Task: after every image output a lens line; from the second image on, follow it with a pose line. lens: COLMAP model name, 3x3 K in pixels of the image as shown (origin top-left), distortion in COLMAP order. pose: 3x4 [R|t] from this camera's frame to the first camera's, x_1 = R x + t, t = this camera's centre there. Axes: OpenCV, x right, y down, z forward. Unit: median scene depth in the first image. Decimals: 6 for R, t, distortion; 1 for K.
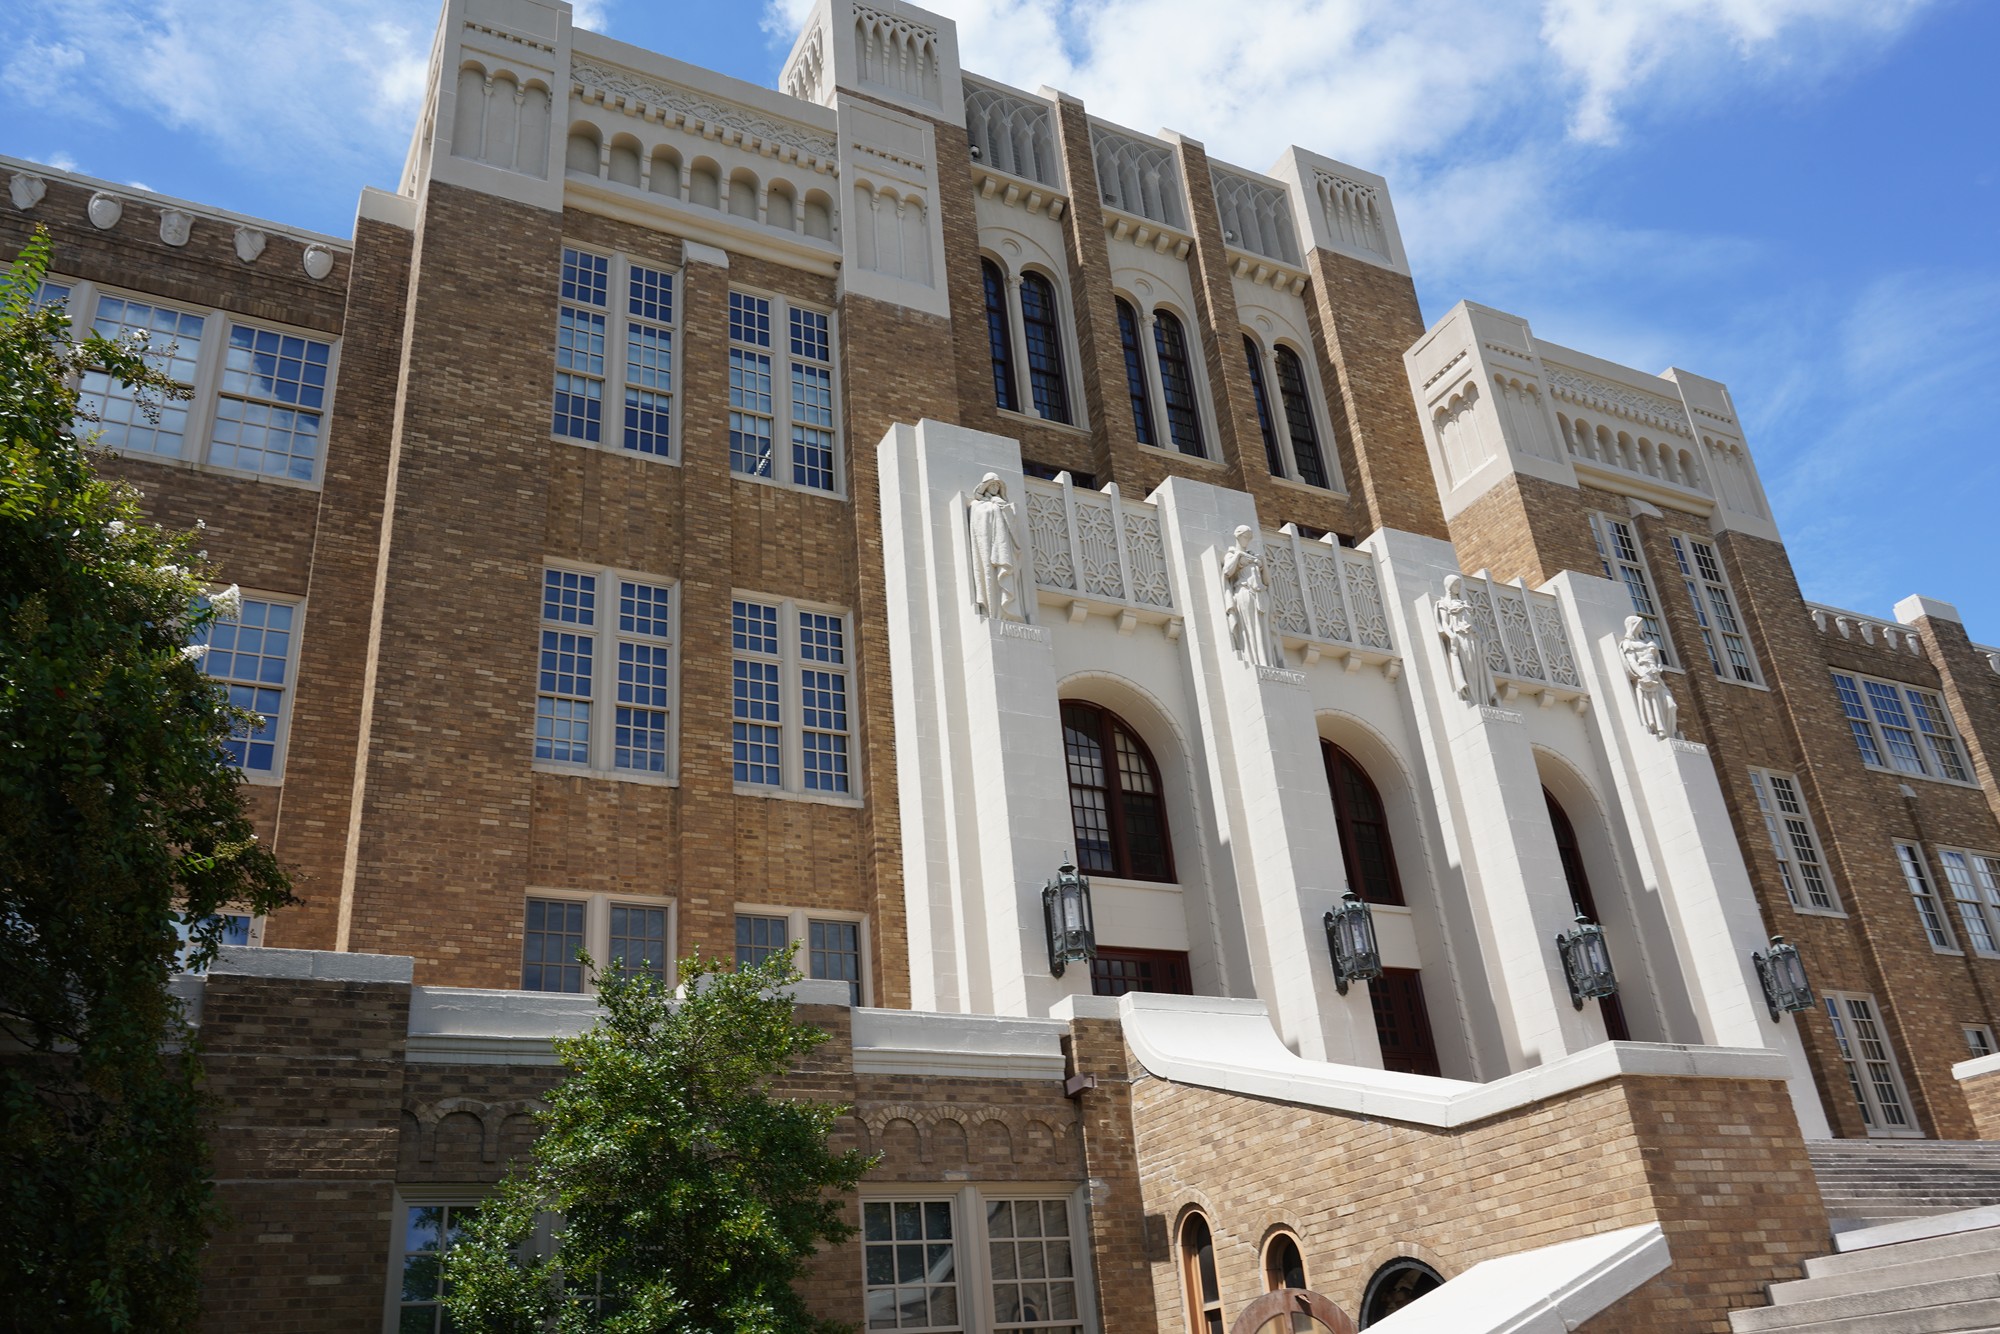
lens RADIAL K [[1577.5, 0, 999.3], [0, 1577.5, 664.8], [0, 0, 1]] dist [-0.019014, 0.020779]
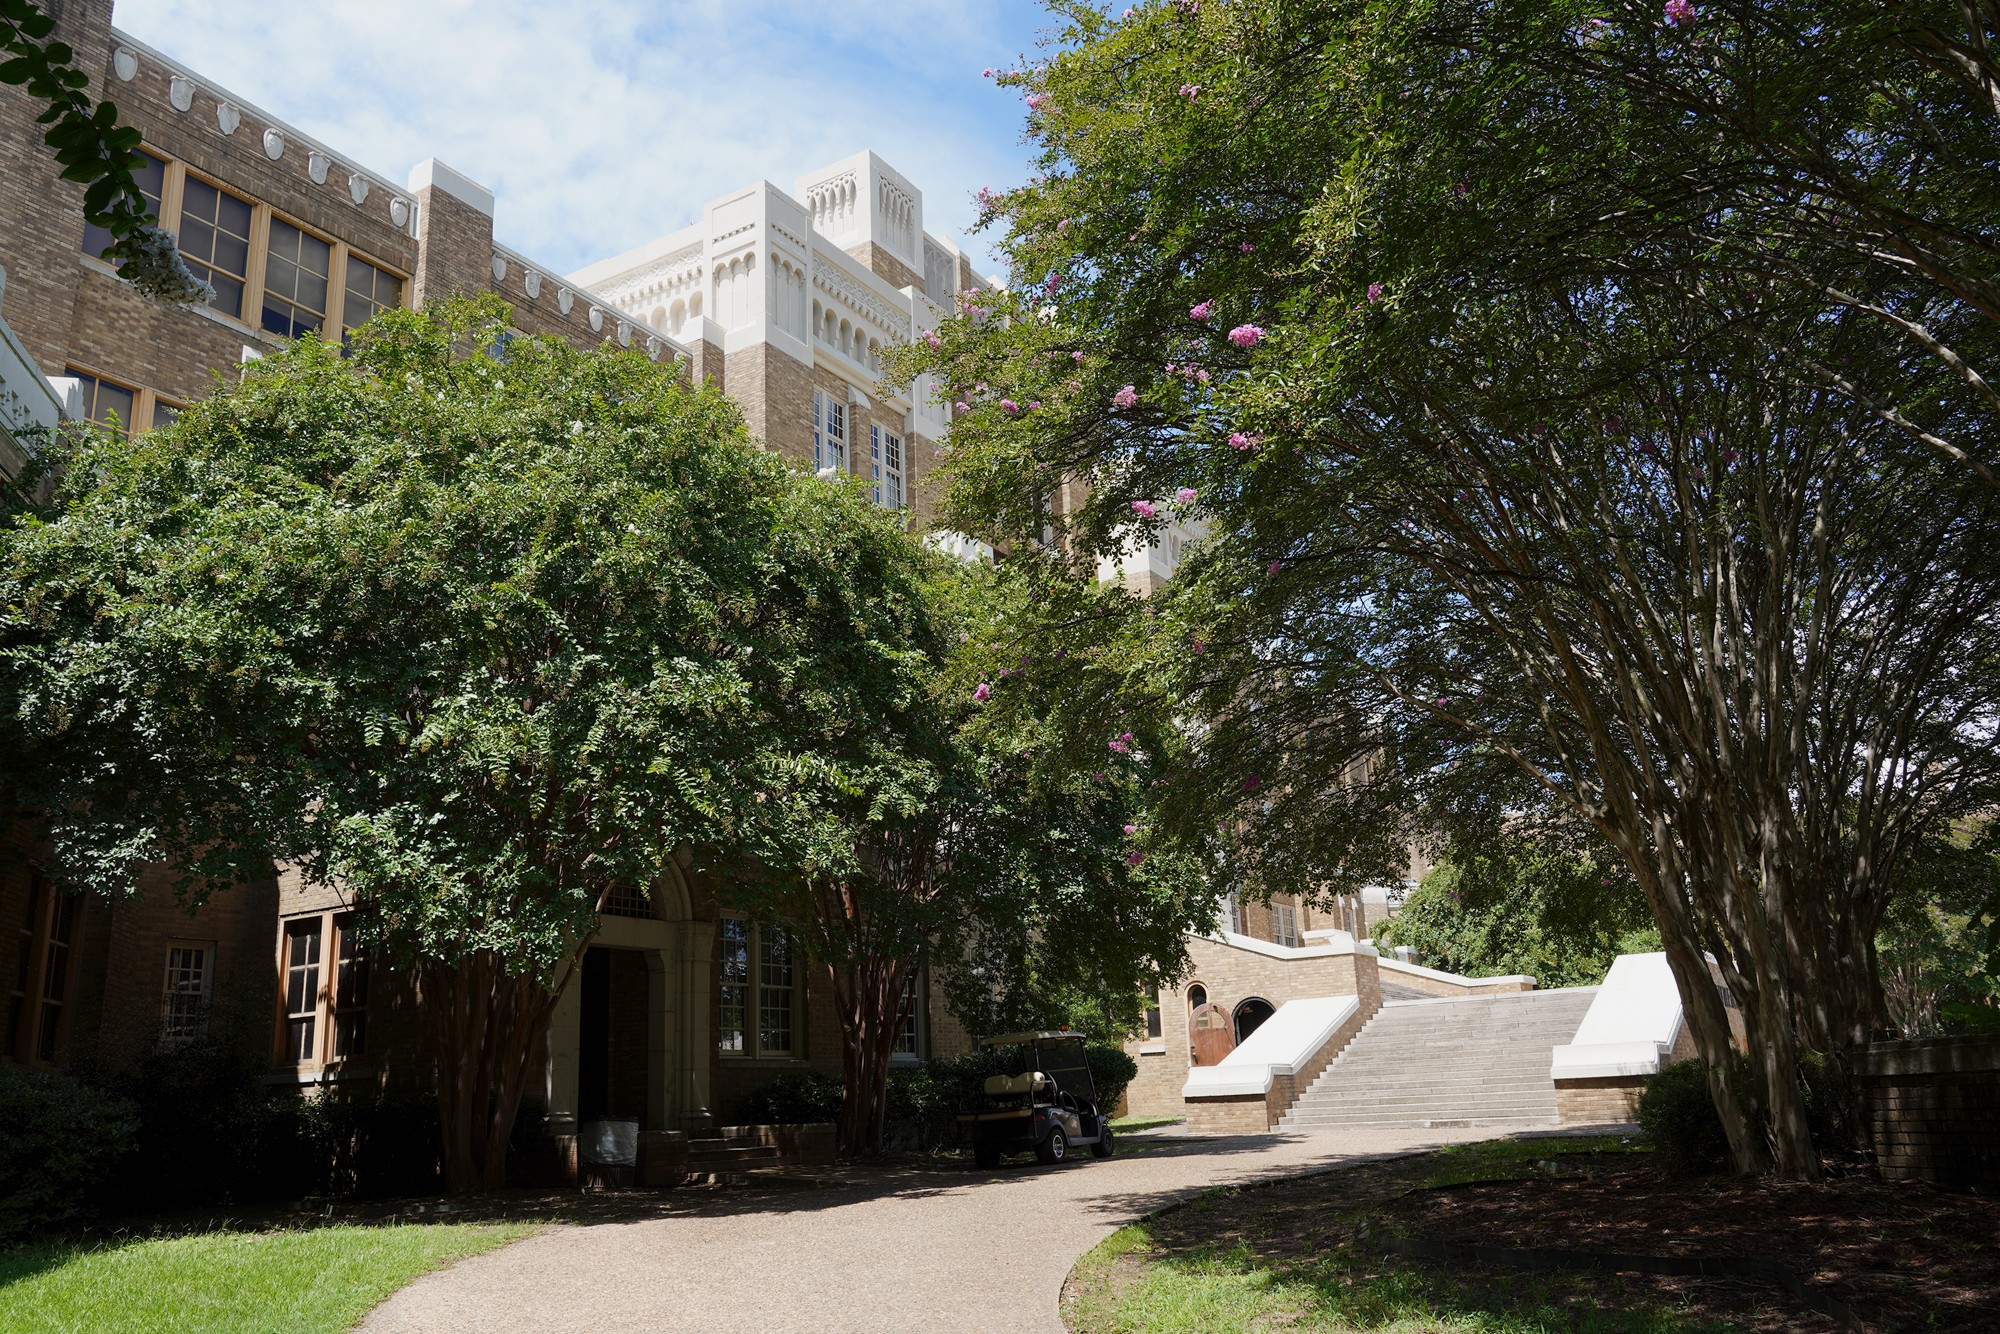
lens RADIAL K [[1518.3, 0, 988.8], [0, 1518.3, 652.9], [0, 0, 1]] dist [-0.015372, 0.000610]
pose [[0.842617, 0.150390, 0.517087, -0.933324], [-0.214105, 0.974617, 0.065435, -0.147565], [-0.494120, -0.165847, 0.853428, -0.497114]]
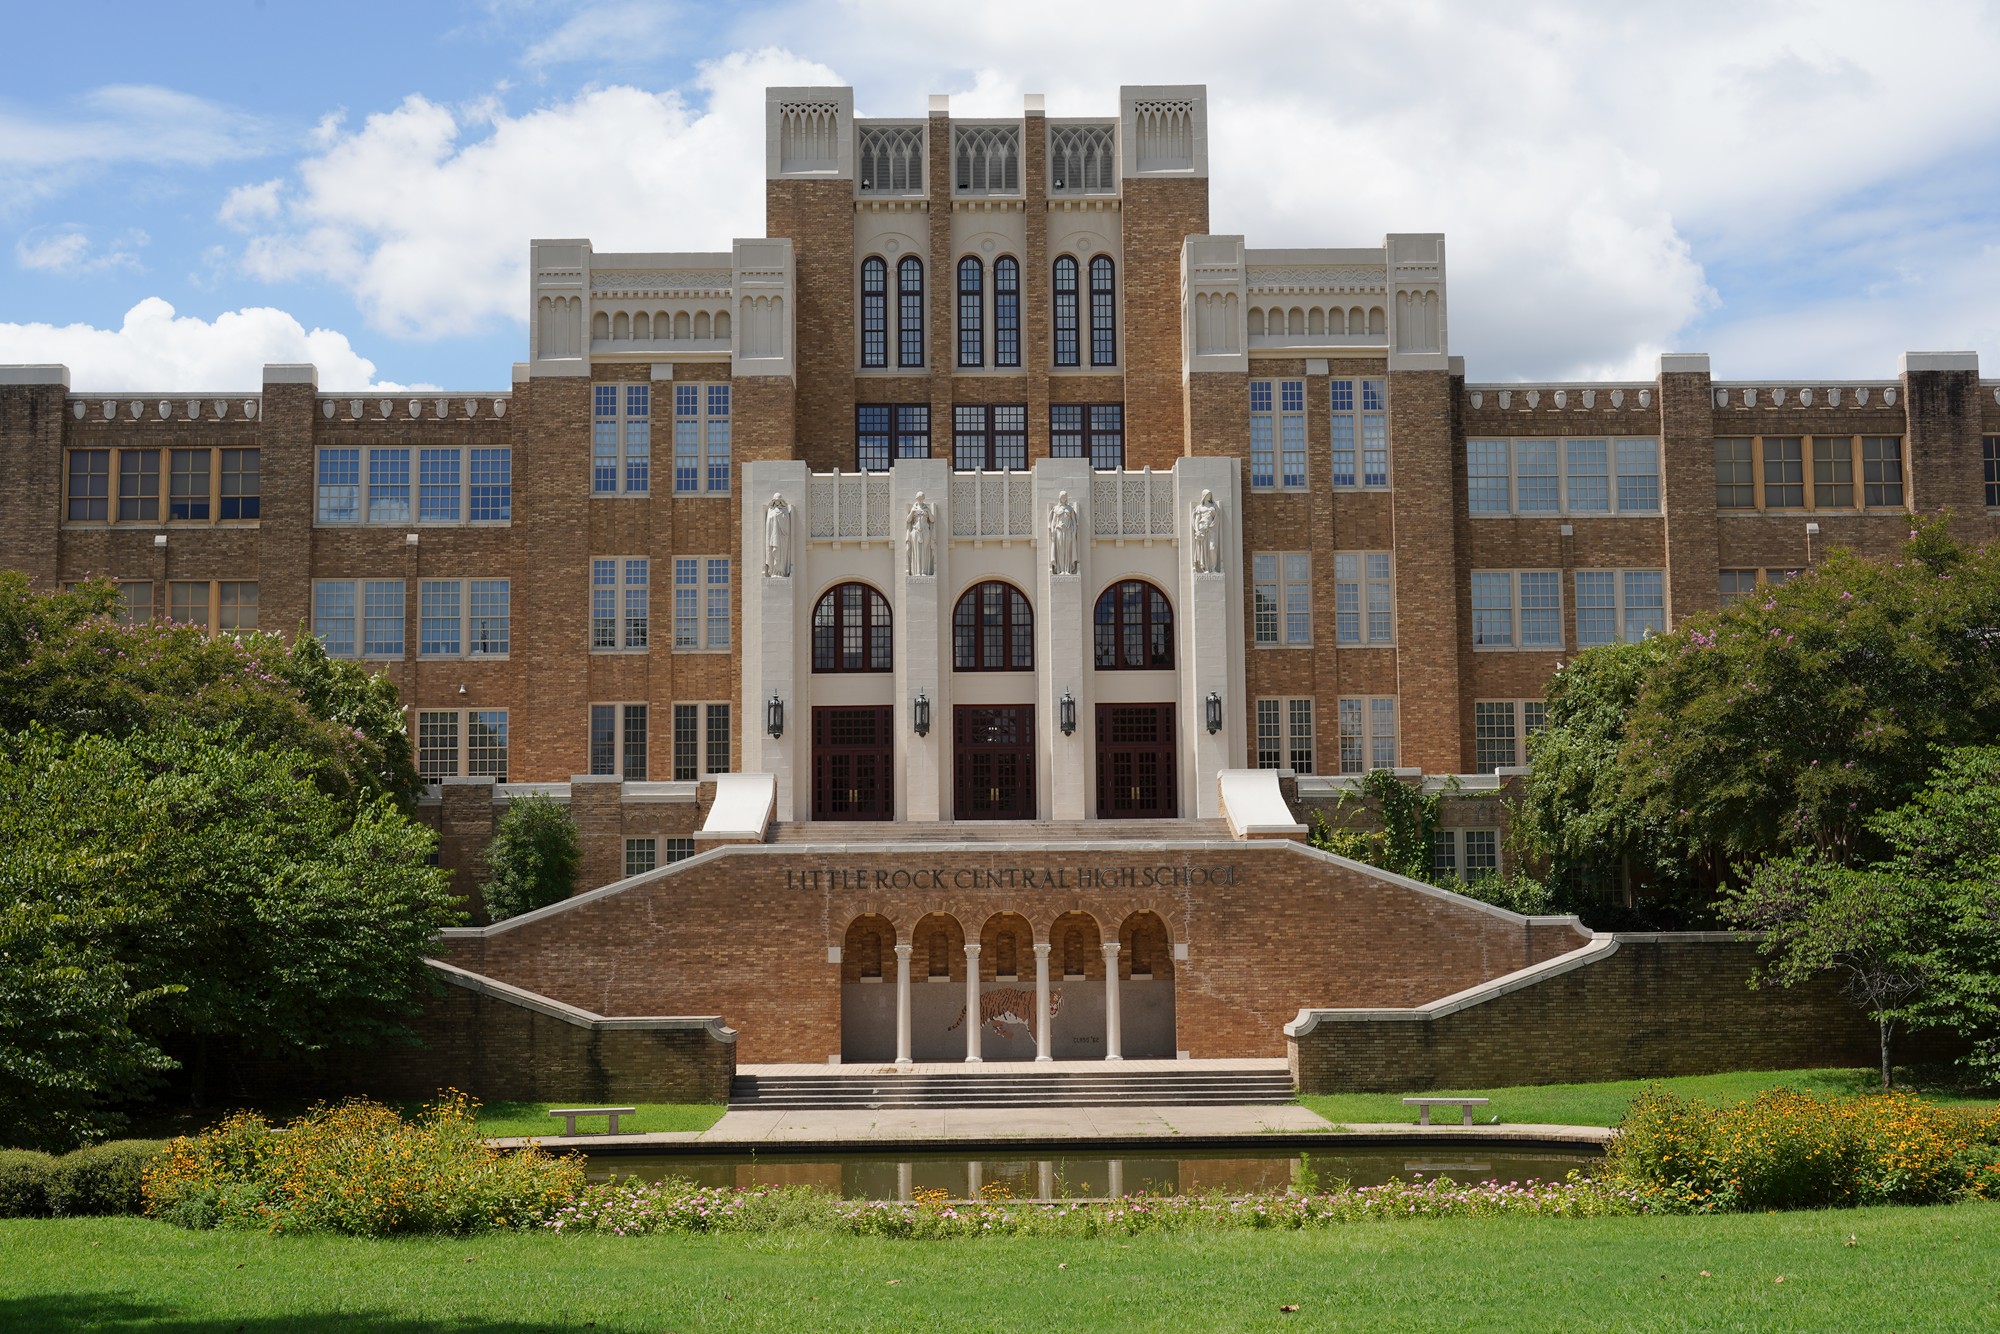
lens RADIAL K [[2510.6, 0, 994.2], [0, 2510.6, 687.4], [0, 0, 1]] dist [-0.025455, 0.000000]
pose [[0.889892, 0.028873, -0.455257, 1.862579], [0.148041, 0.925700, 0.348085, -1.047511], [0.431482, -0.377154, 0.819499, -1.800374]]
